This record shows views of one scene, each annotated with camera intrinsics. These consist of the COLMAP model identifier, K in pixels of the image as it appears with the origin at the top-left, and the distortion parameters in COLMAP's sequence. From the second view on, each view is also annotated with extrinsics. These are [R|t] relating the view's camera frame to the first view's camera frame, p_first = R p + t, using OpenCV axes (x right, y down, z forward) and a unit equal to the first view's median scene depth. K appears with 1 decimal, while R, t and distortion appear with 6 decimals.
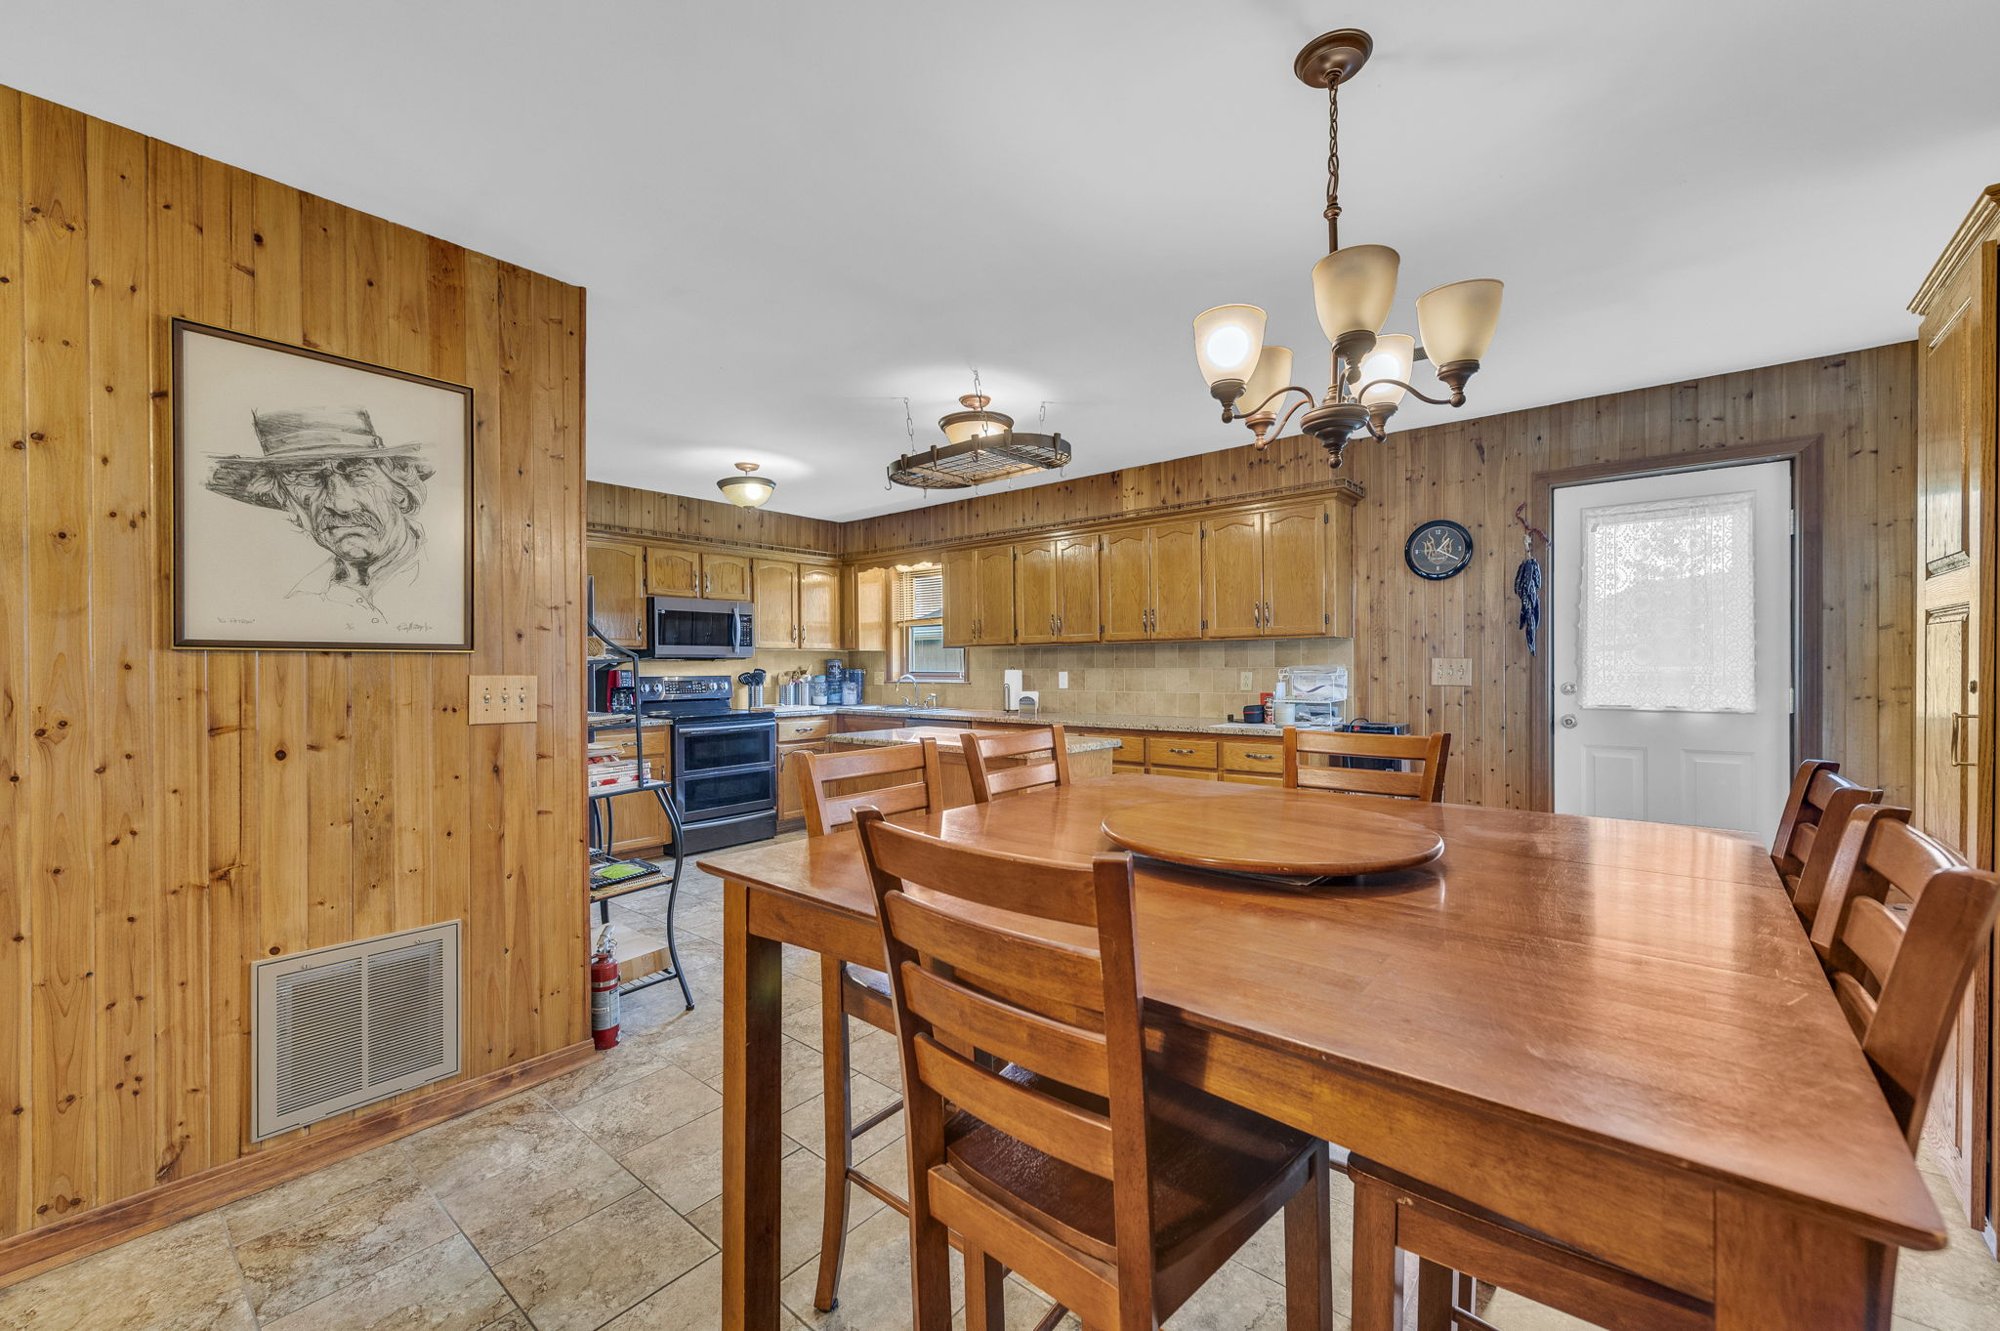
lens RADIAL K [[793.0, 0, 1003.5], [0, 793.0, 668.3], [0, 0, 1]] dist [0.004131, -0.000199]
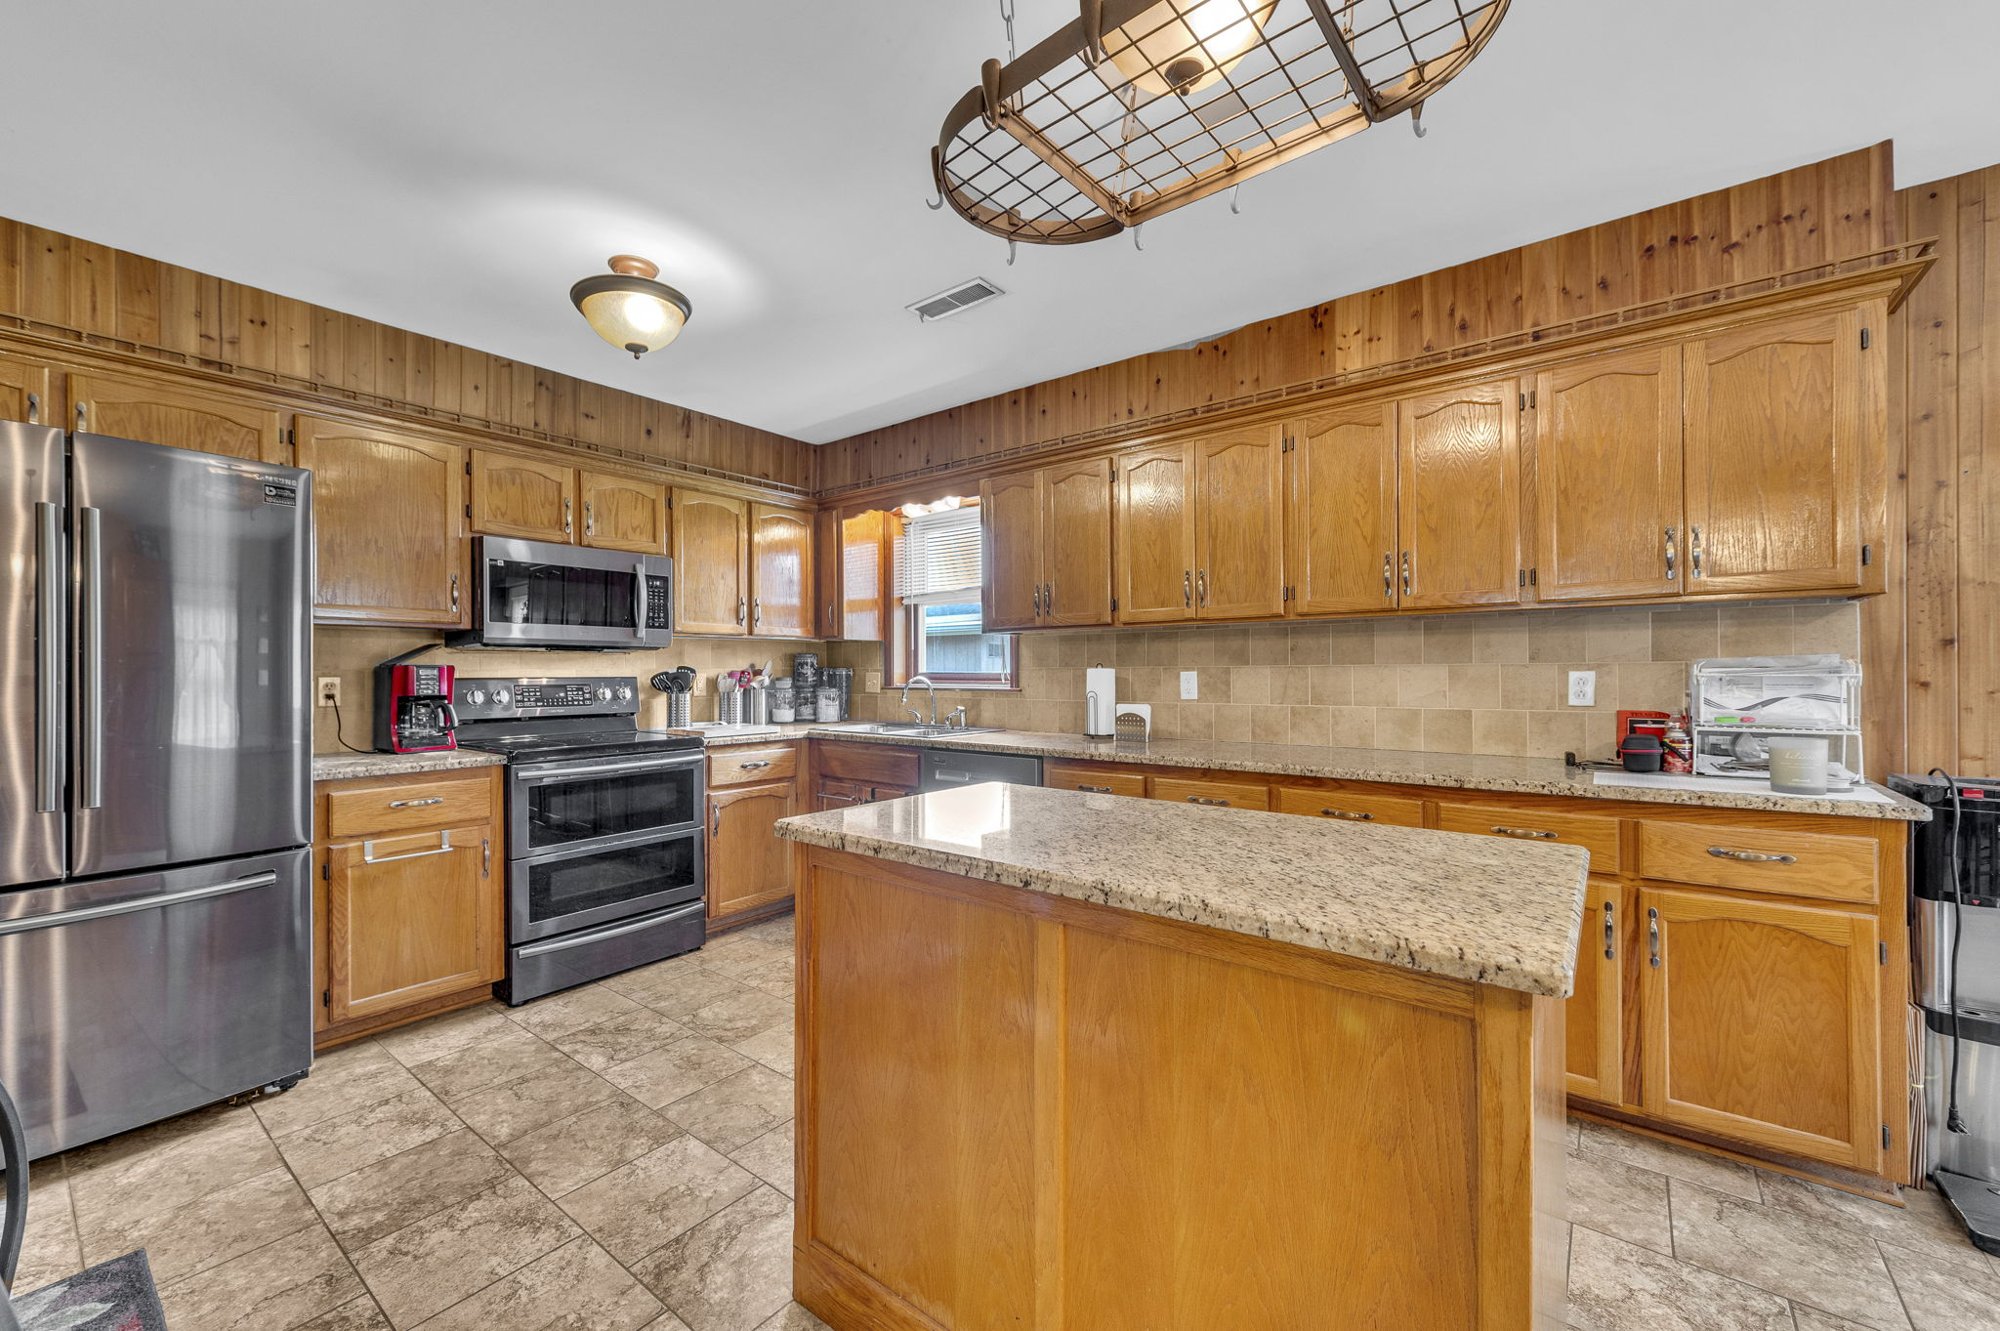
lens RADIAL K [[793.0, 0, 1000.7], [0, 793.0, 671.4], [0, 0, 1]] dist [0.004131, -0.000199]
pose [[0.999609, 0.003004, 0.027782, -0.081462], [-0.002886, 0.999987, -0.004281, 0.007018], [-0.027794, 0.004199, 0.999605, 0.395870]]
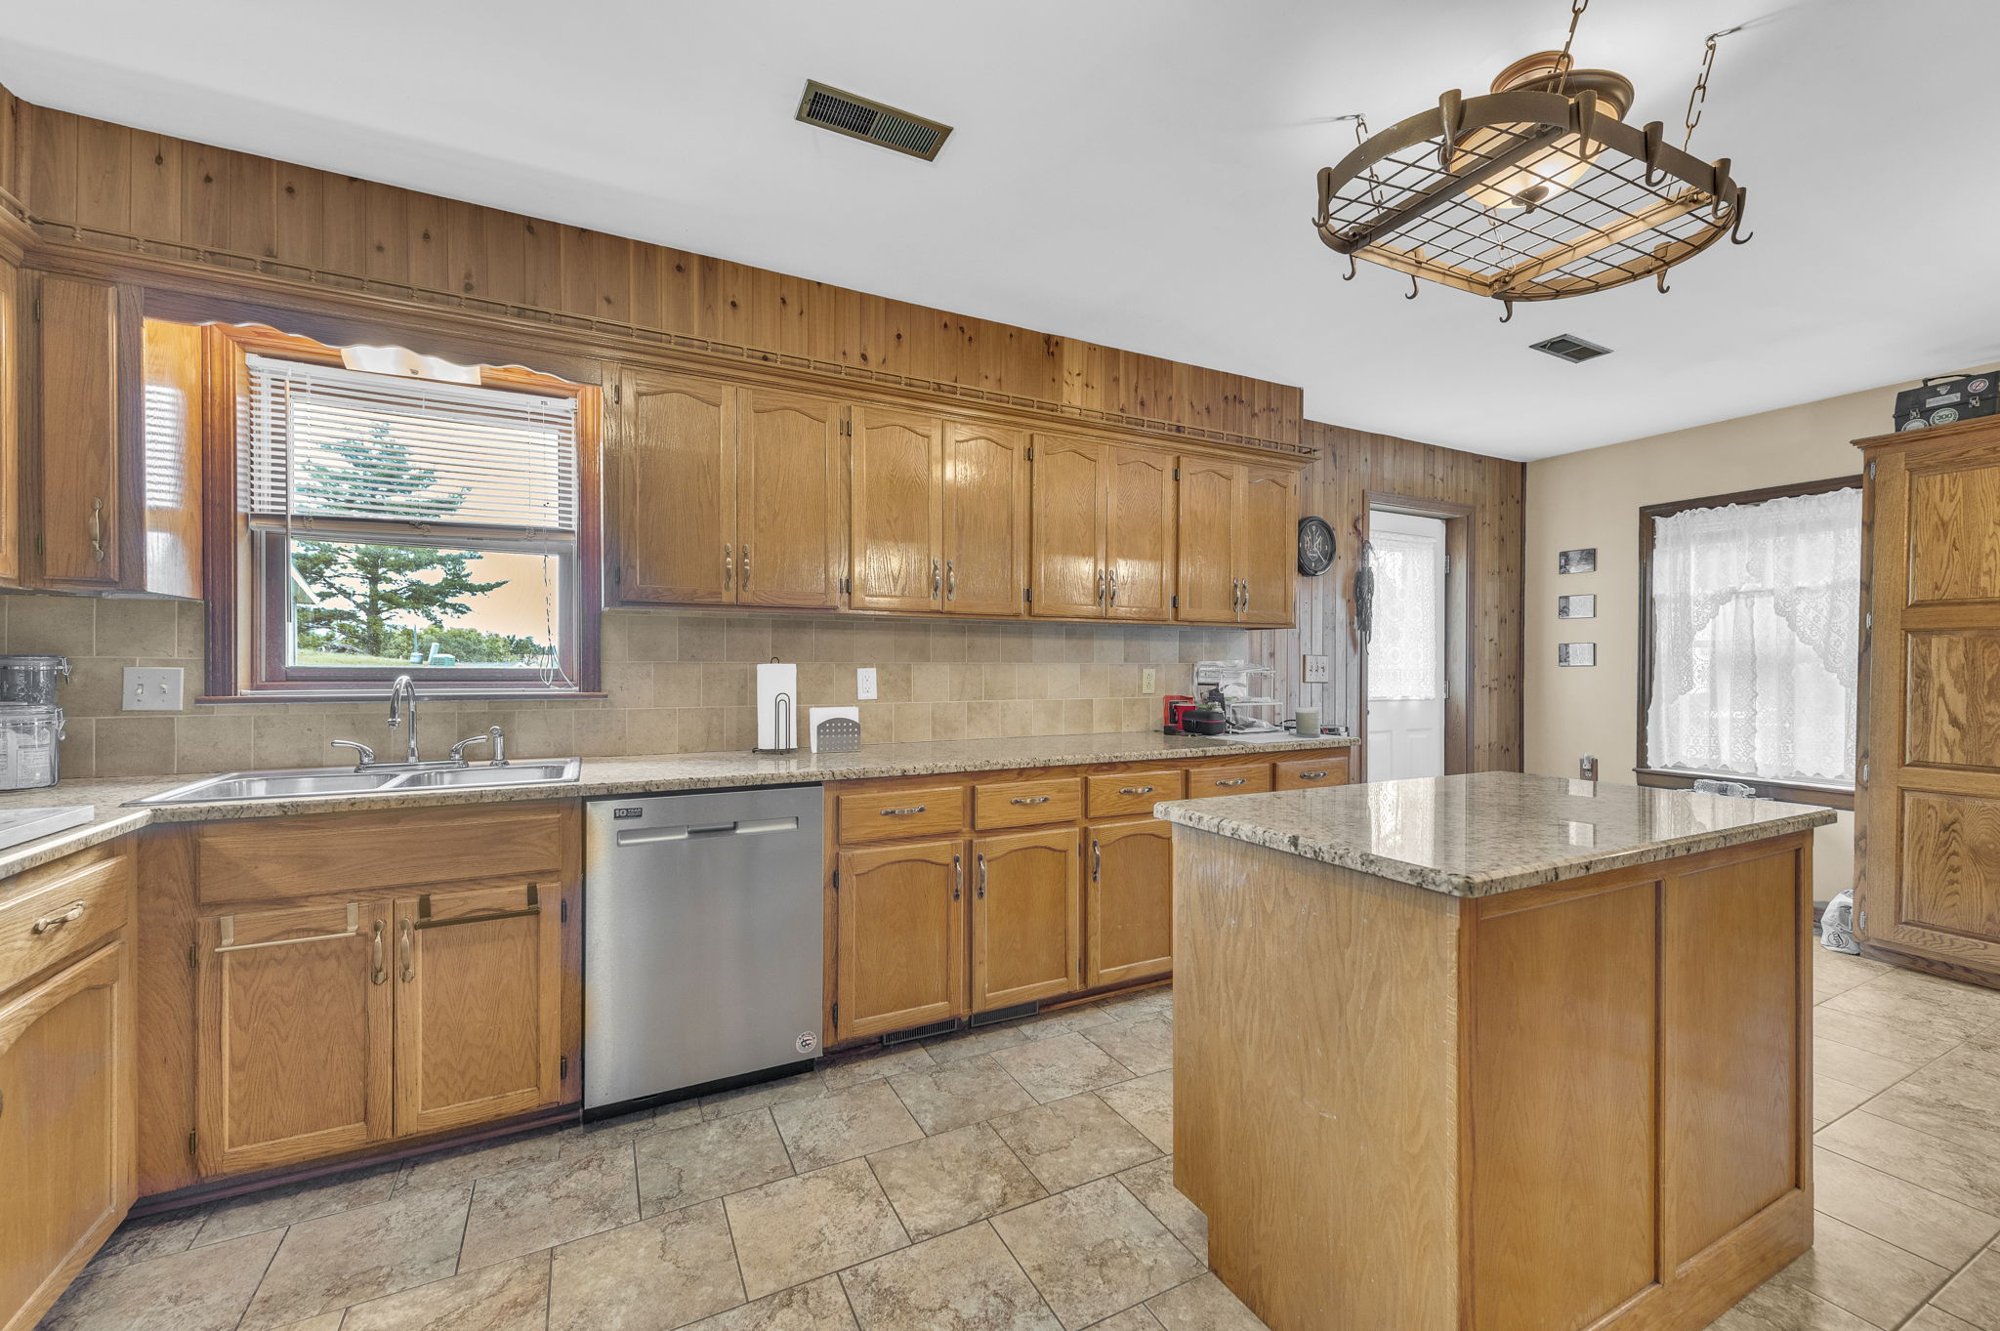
lens RADIAL K [[793.0, 0, 992.9], [0, 793.0, 671.5], [0, 0, 1]] dist [0.004131, -0.000199]
pose [[0.395557, 0.000414, 0.918441, -0.372337], [-0.001460, 0.999999, 0.000178, 0.006204], [-0.918440, -0.001411, 0.395557, 0.694067]]
